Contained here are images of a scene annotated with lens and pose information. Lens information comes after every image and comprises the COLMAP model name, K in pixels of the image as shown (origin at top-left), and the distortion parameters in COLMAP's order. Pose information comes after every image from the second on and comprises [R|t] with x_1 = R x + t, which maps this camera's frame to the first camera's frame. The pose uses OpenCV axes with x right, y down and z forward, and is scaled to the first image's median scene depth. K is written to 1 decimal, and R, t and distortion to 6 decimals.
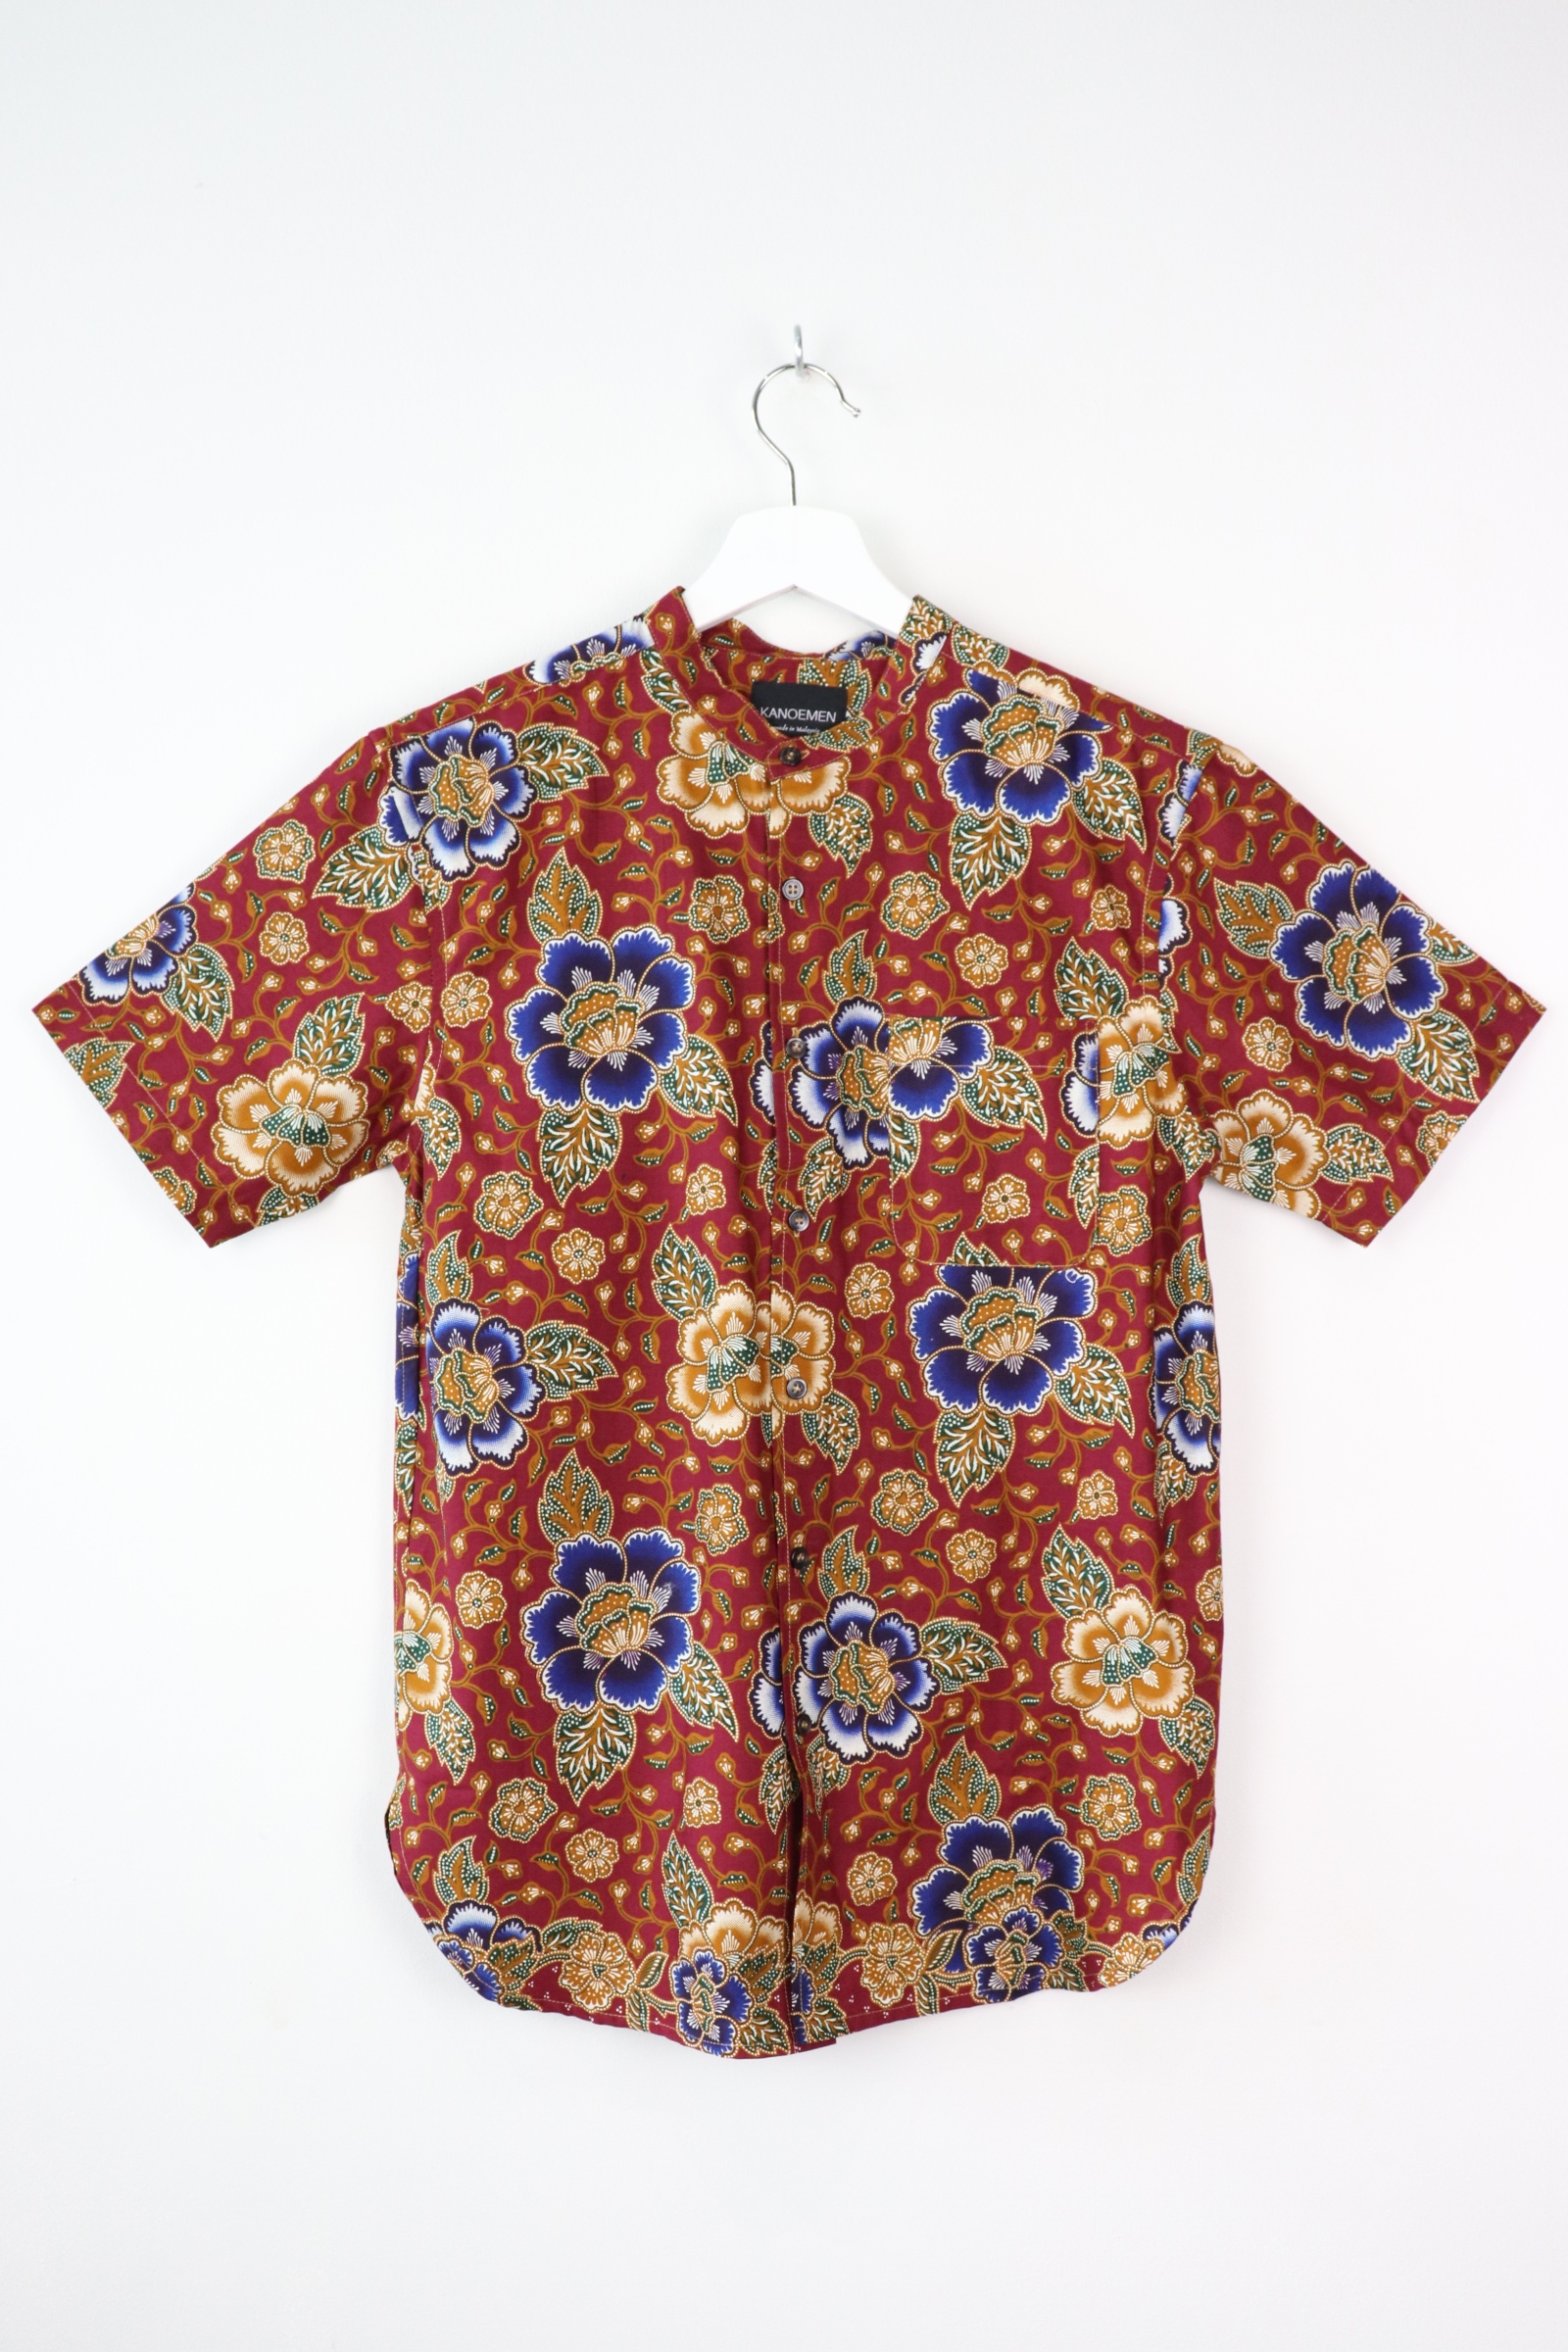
lens RADIAL K [[2403.7, 0, 873.5], [0, 2403.7, 1233.6], [0, 0, 1]] dist [-0.050766, 0.000000]
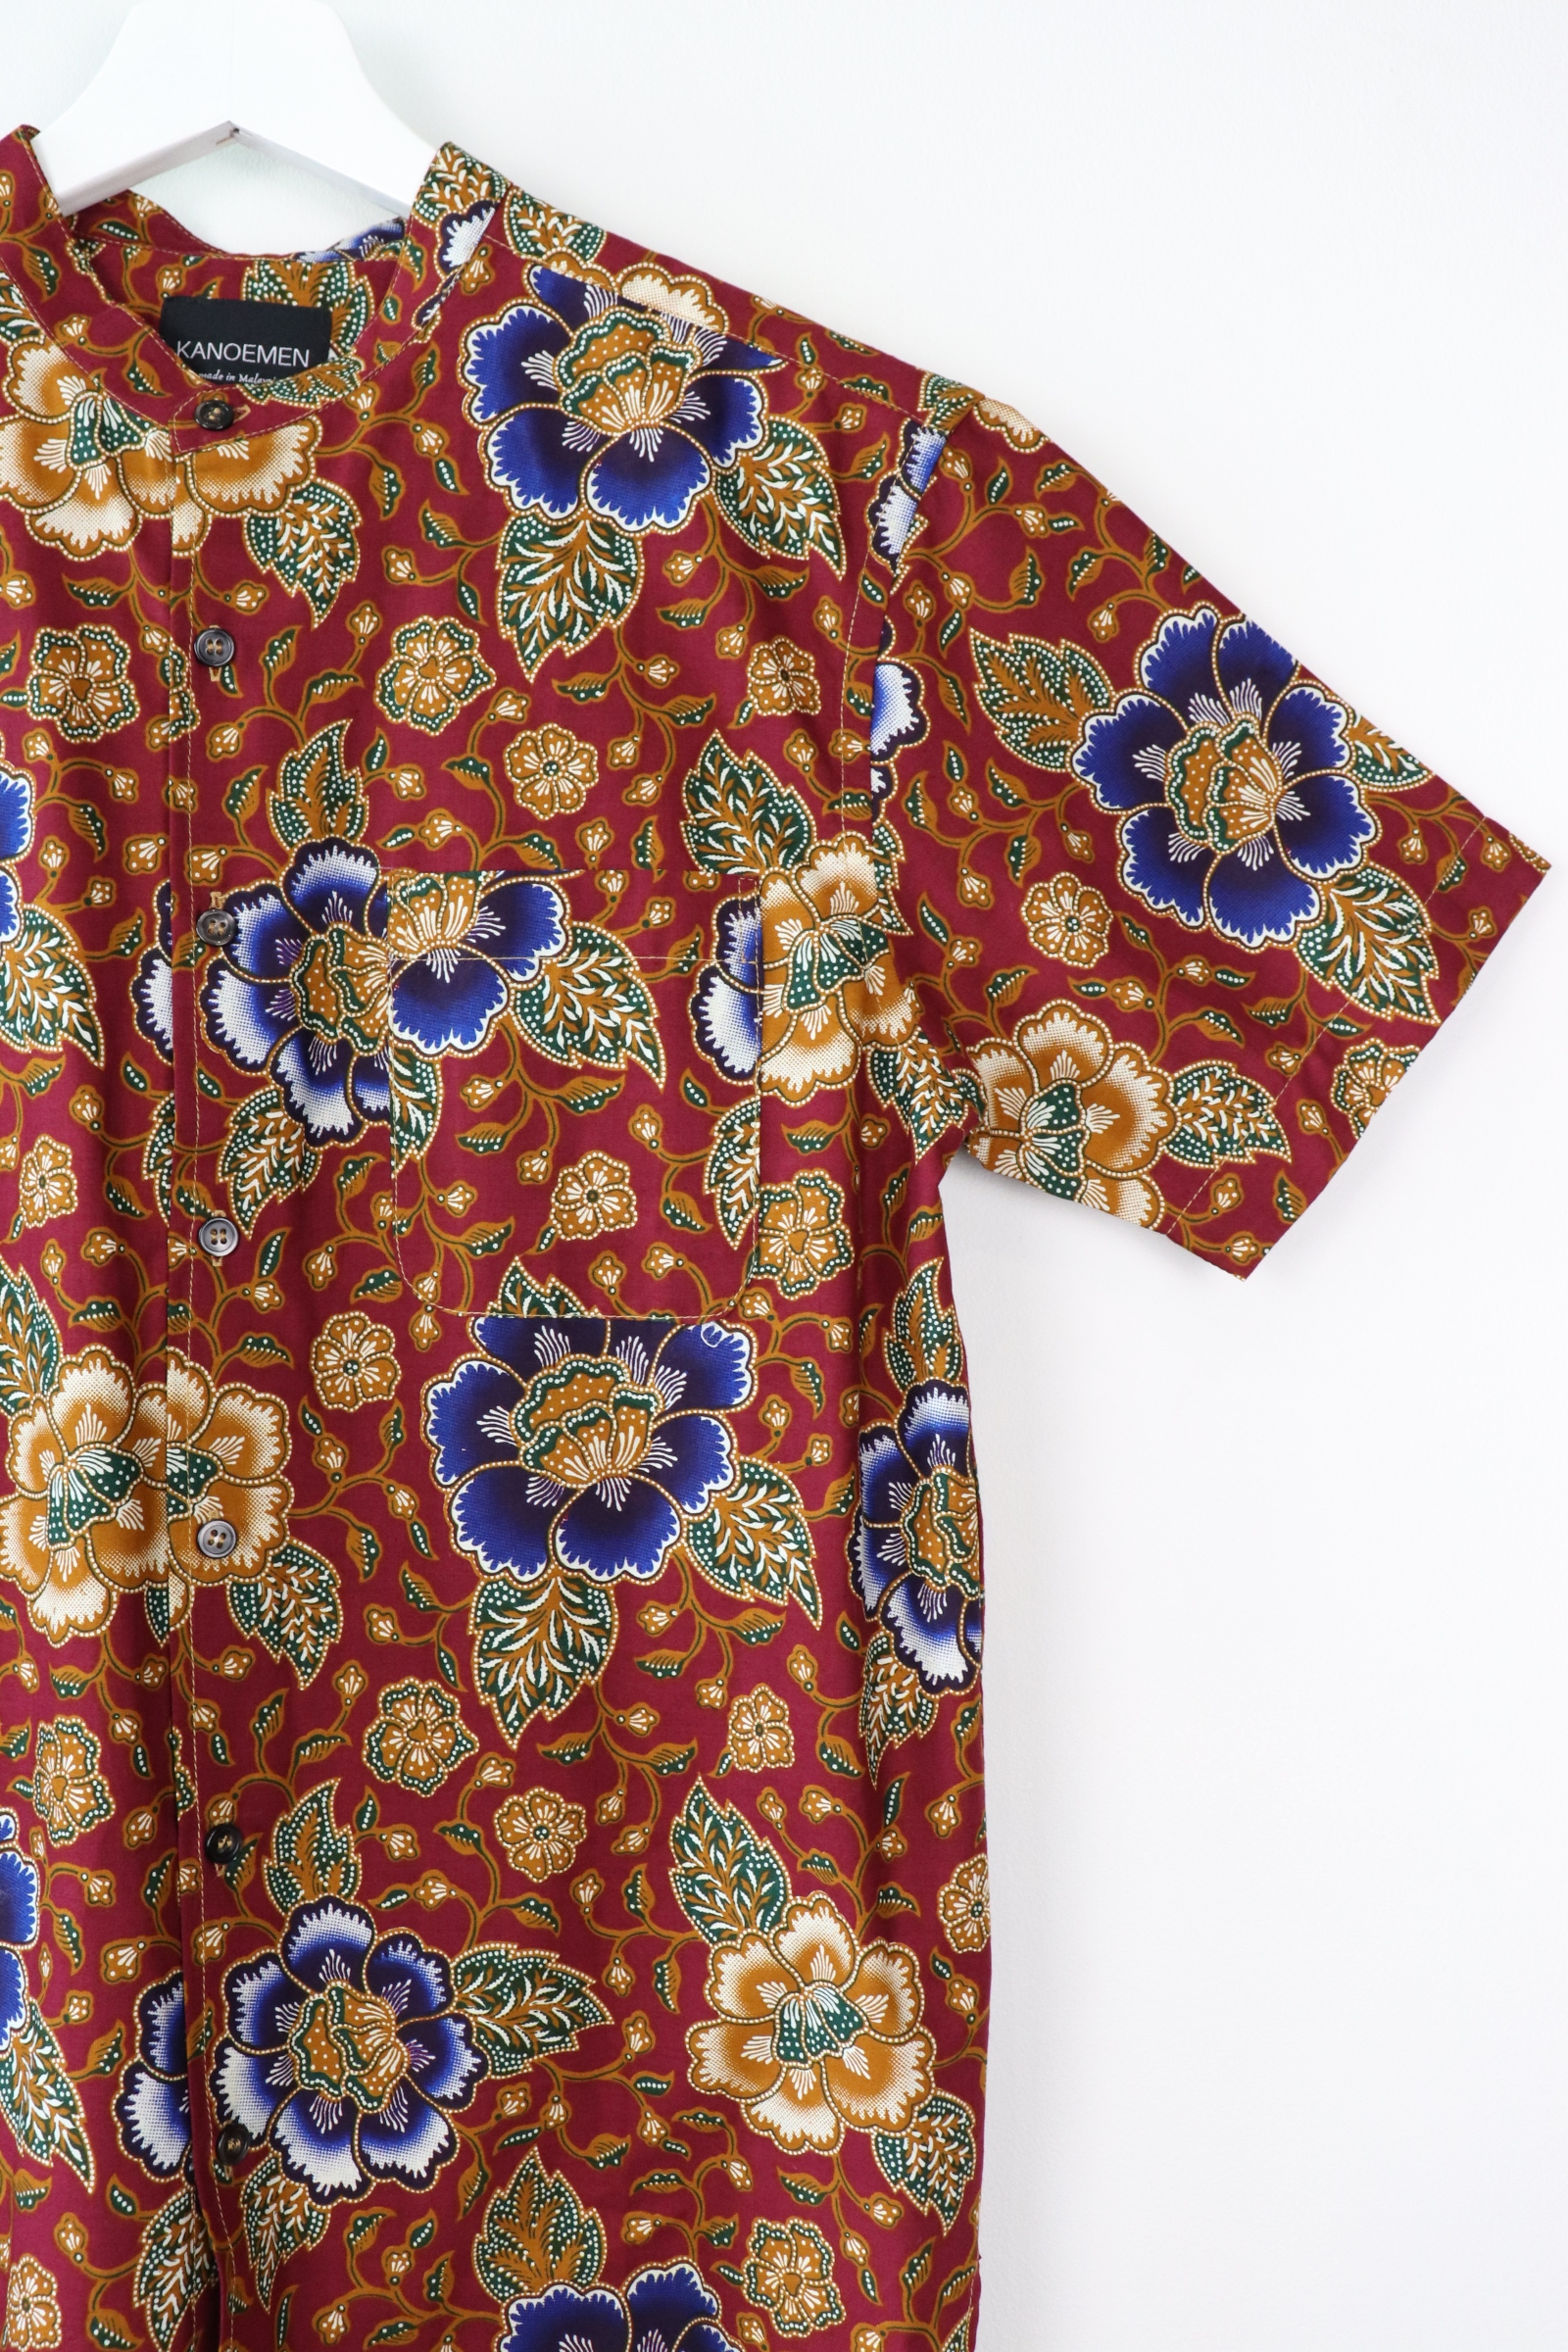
lens RADIAL K [[2403.7, 0, 777.0], [0, 2403.7, 1196.2], [0, 0, 1]] dist [-0.050766, 0.000000]
pose [[0.999989, -0.004628, 0.000238, 0.096767], [0.004631, 0.999837, -0.017438, -0.004528], [-0.000157, 0.017439, 0.999848, 0.440779]]
